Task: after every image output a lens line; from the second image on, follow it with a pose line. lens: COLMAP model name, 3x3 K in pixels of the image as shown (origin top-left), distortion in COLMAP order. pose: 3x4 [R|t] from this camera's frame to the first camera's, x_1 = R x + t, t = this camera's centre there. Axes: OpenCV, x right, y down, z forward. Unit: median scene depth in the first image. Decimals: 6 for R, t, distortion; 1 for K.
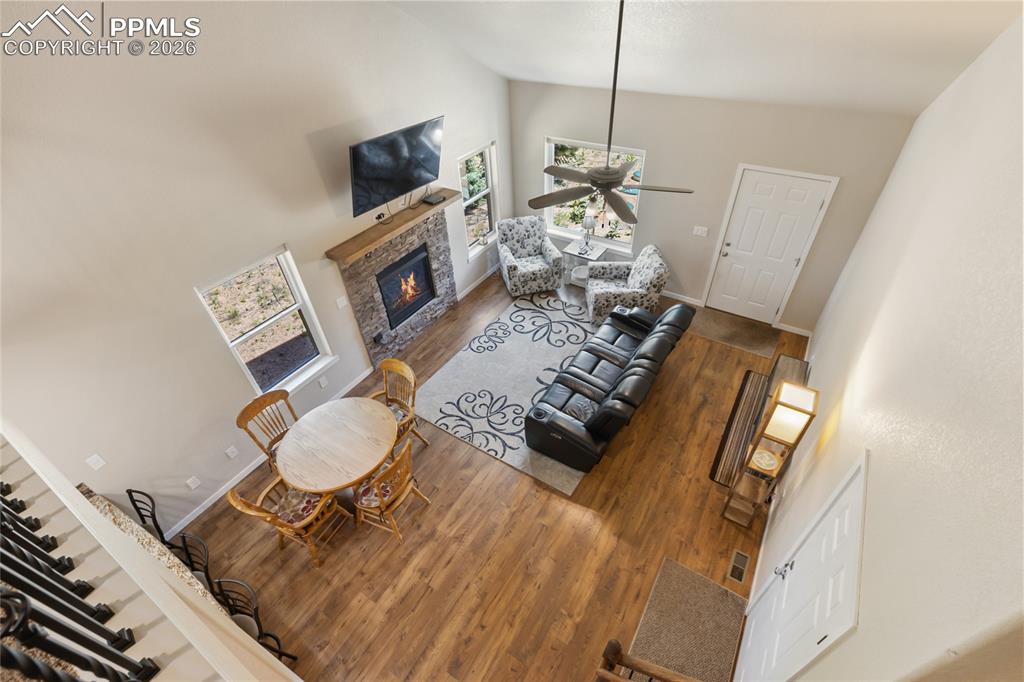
lens RADIAL K [[465.5, 0, 517.2], [0, 465.5, 330.3], [0, 0, 1]] dist [0.003324, -0.001074]
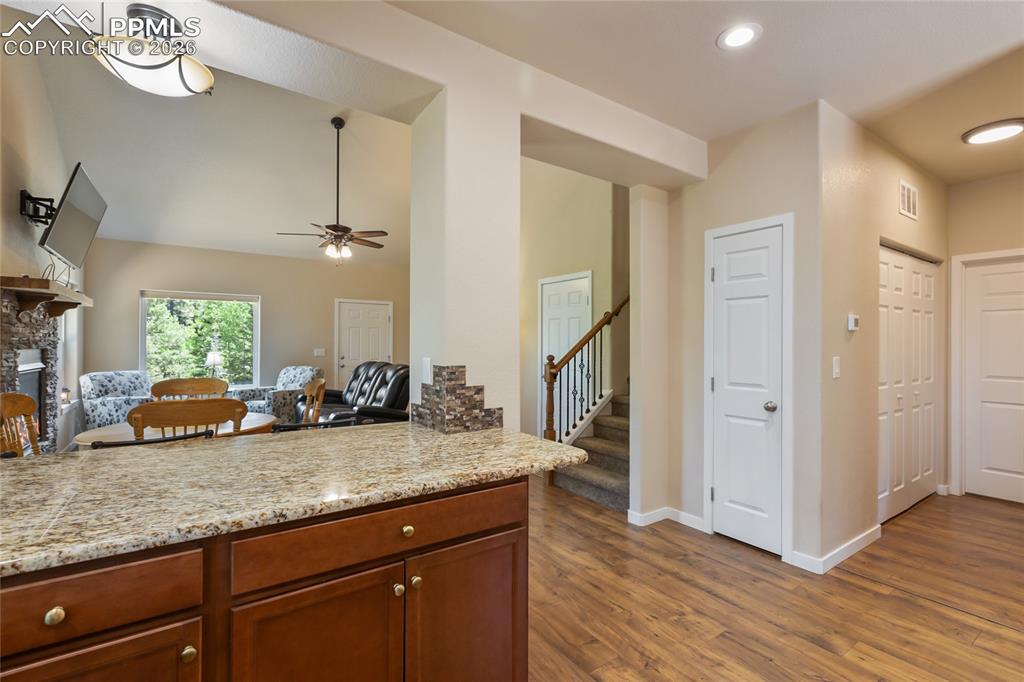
lens RADIAL K [[465.5, 0, 516.3], [0, 465.5, 338.7], [0, 0, 1]] dist [0.003324, -0.001074]
pose [[0.385469, 0.047831, 0.921480, -0.610850], [0.564539, 0.777709, -0.276523, 0.439721], [-0.729870, 0.626802, 0.272780, 0.244538]]
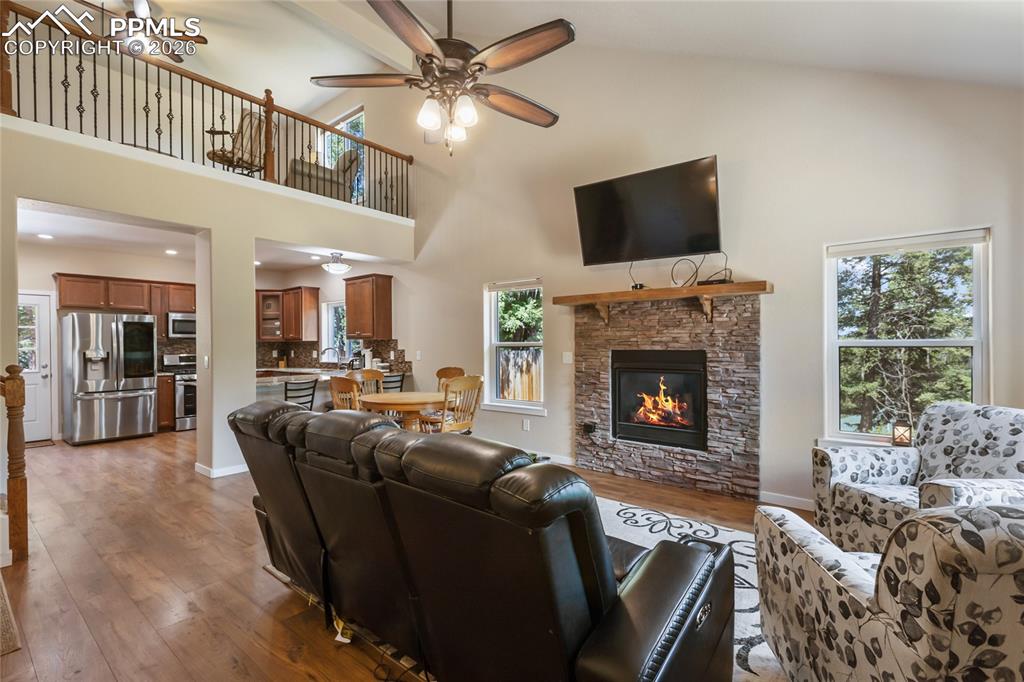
lens RADIAL K [[465.5, 0, 512.9], [0, 465.5, 340.2], [0, 0, 1]] dist [0.003324, -0.001074]
pose [[-0.116778, 0.031371, -0.992662, 0.513618], [-0.613178, 0.783978, 0.096911, -0.099155], [0.781266, 0.619996, -0.072315, 0.846190]]
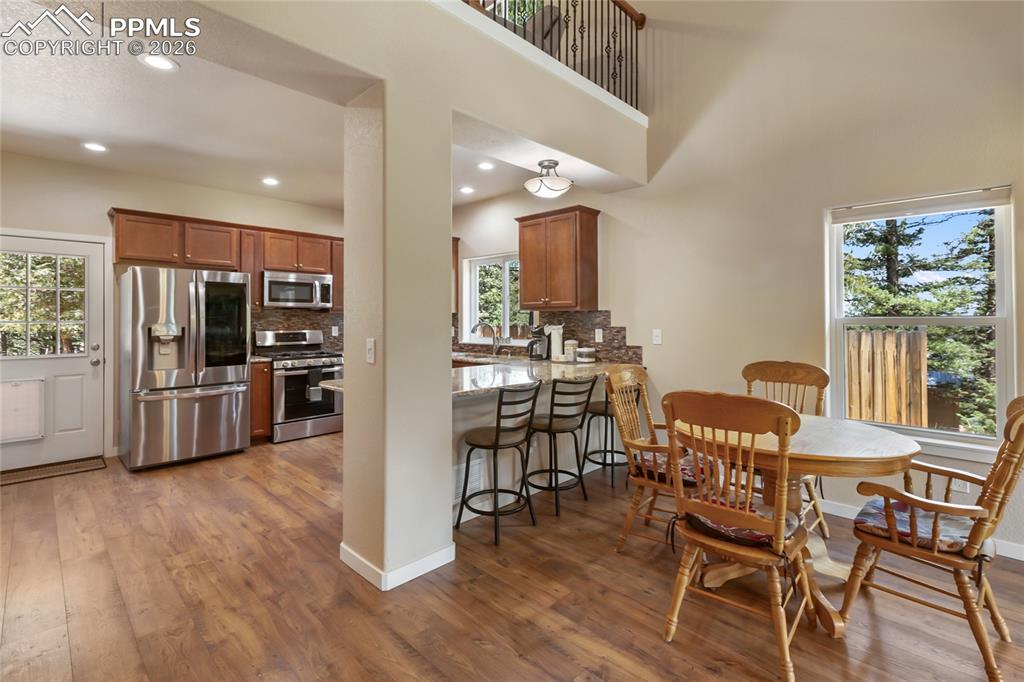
lens RADIAL K [[465.5, 0, 513.9], [0, 465.5, 309.7], [0, 0, 1]] dist [0.003324, -0.001074]
pose [[-0.207428, 0.016829, -0.978106, 0.144469], [-0.606234, 0.782501, 0.142028, 0.172733], [0.767759, 0.622422, -0.152110, 0.533091]]
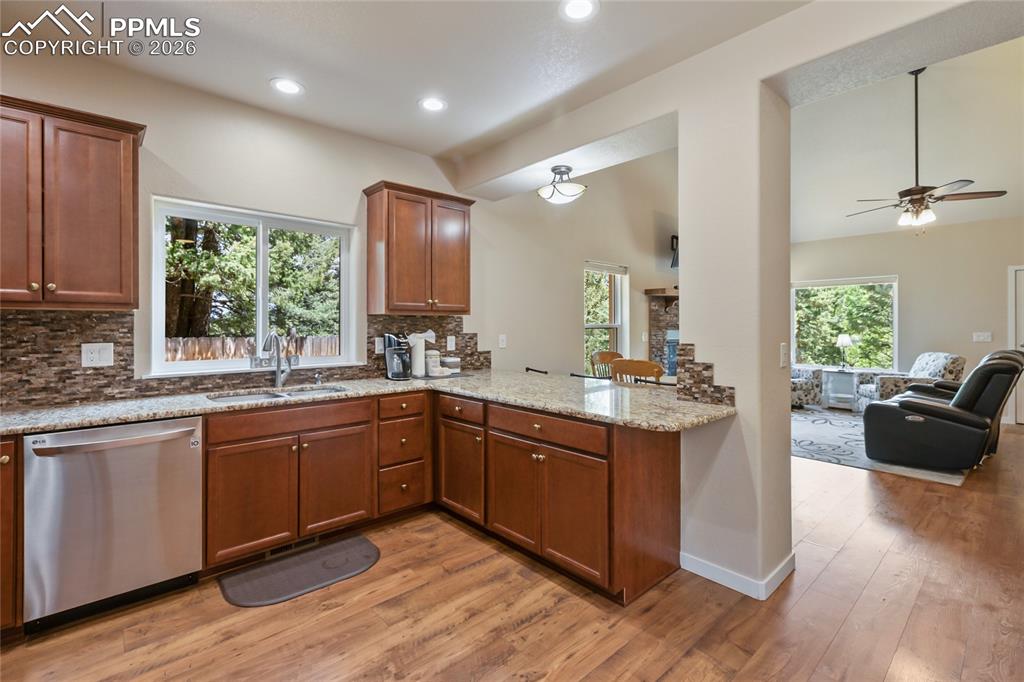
lens RADIAL K [[465.5, 0, 518.6], [0, 465.5, 319.3], [0, 0, 1]] dist [0.003324, -0.001074]
pose [[0.965181, 0.032737, -0.259525, -0.335420], [-0.189870, 0.770119, -0.608988, 0.598148], [0.179929, 0.637060, 0.749520, 0.033338]]
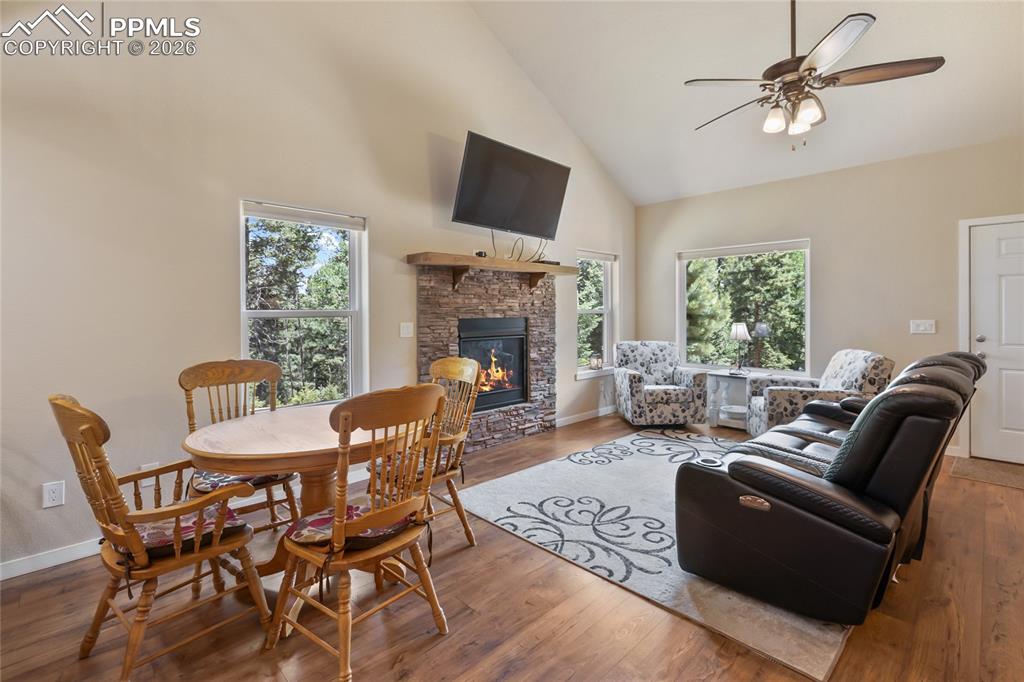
lens RADIAL K [[465.5, 0, 519.9], [0, 465.5, 306.7], [0, 0, 1]] dist [0.003324, -0.001074]
pose [[0.973753, 0.029936, -0.225630, -0.029810], [-0.165603, 0.773243, -0.612103, 0.296448], [0.156143, 0.633403, 0.757905, 0.389415]]
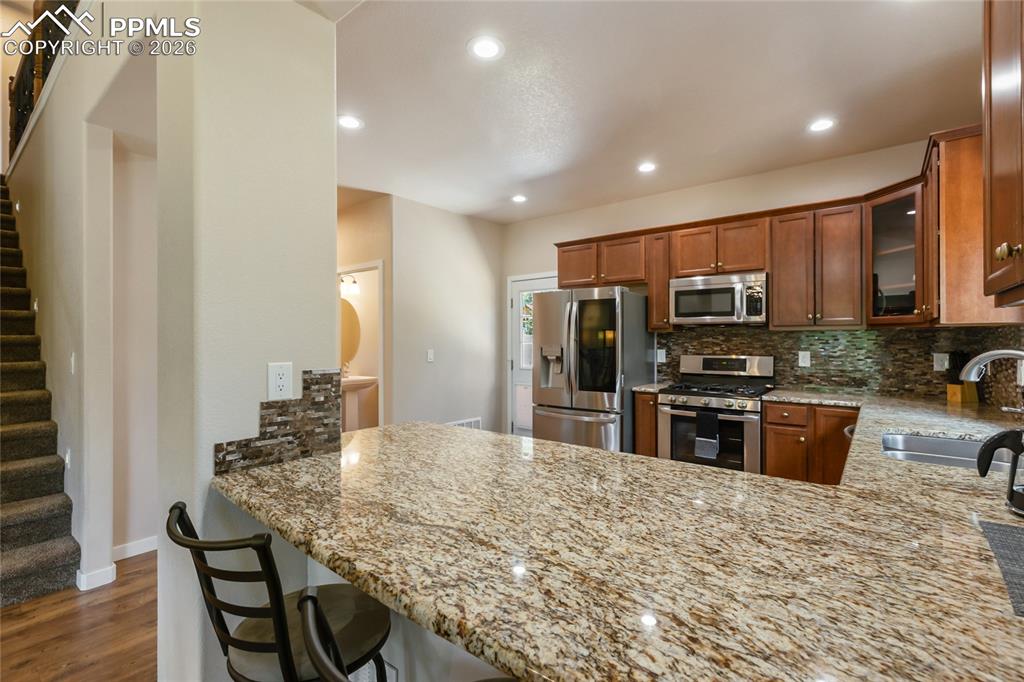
lens RADIAL K [[465.5, 0, 517.2], [0, 465.5, 331.9], [0, 0, 1]] dist [0.003324, -0.001074]
pose [[-0.994808, 0.039179, 0.093930, -0.442159], [0.088435, 0.789545, 0.607287, 0.143515], [-0.050369, 0.612440, -0.788910, 0.602887]]
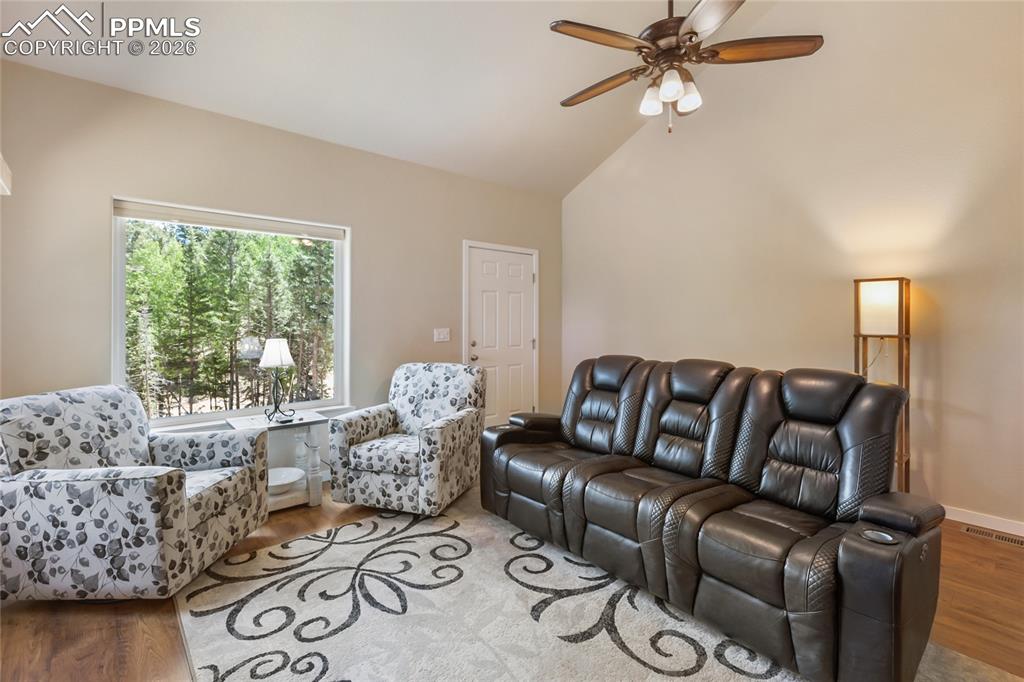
lens RADIAL K [[465.5, 0, 507.7], [0, 465.5, 317.5], [0, 0, 1]] dist [0.003324, -0.001074]
pose [[0.279143, 0.038419, 0.959481, -0.280816], [0.591790, 0.780008, -0.203403, -0.029616], [-0.756217, 0.624589, 0.194998, 0.807196]]
